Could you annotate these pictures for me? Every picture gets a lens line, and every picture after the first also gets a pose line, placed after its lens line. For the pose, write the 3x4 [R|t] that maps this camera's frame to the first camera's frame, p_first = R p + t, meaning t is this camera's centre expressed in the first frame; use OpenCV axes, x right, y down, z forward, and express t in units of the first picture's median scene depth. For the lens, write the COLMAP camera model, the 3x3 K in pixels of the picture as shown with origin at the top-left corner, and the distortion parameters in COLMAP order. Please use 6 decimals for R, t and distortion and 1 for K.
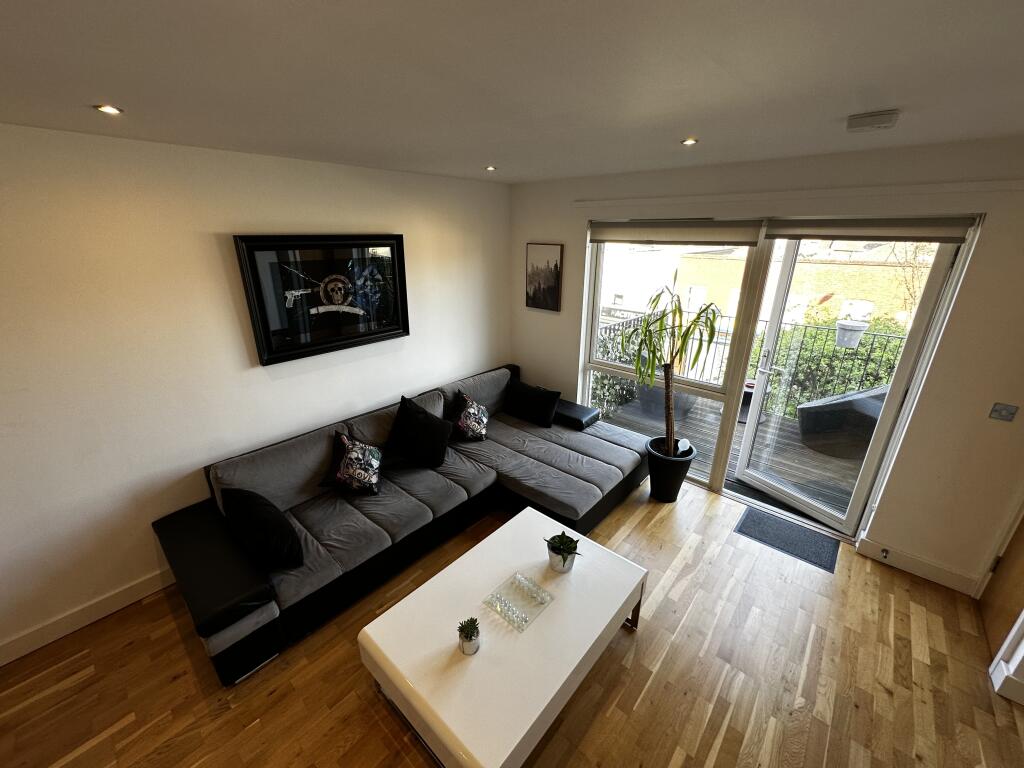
lens RADIAL K [[409.4, 0, 512.2], [0, 409.4, 380.9], [0, 0, 1]] dist [-0.003043, 0.000232]
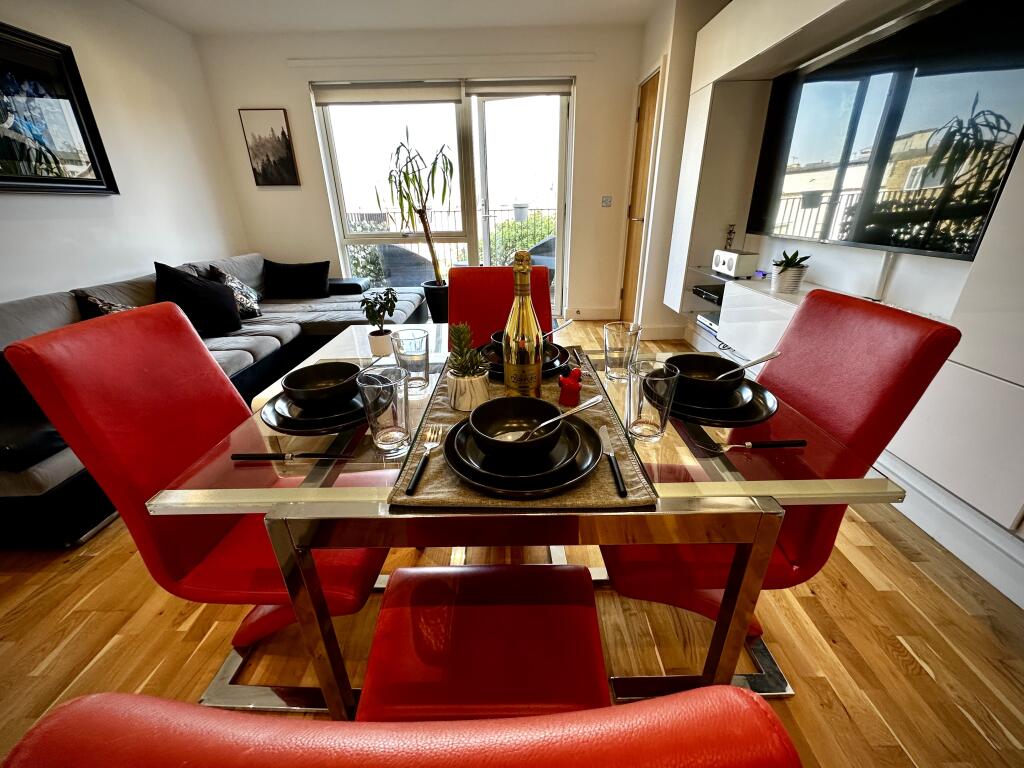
lens RADIAL K [[409.4, 0, 512.2], [0, 409.4, 380.9], [0, 0, 1]] dist [-0.003043, 0.000232]
pose [[0.749656, -0.278353, 0.600445, -0.235628], [0.246254, 0.959428, 0.137321, 0.287813], [-0.614308, 0.044918, 0.787787, -0.070981]]
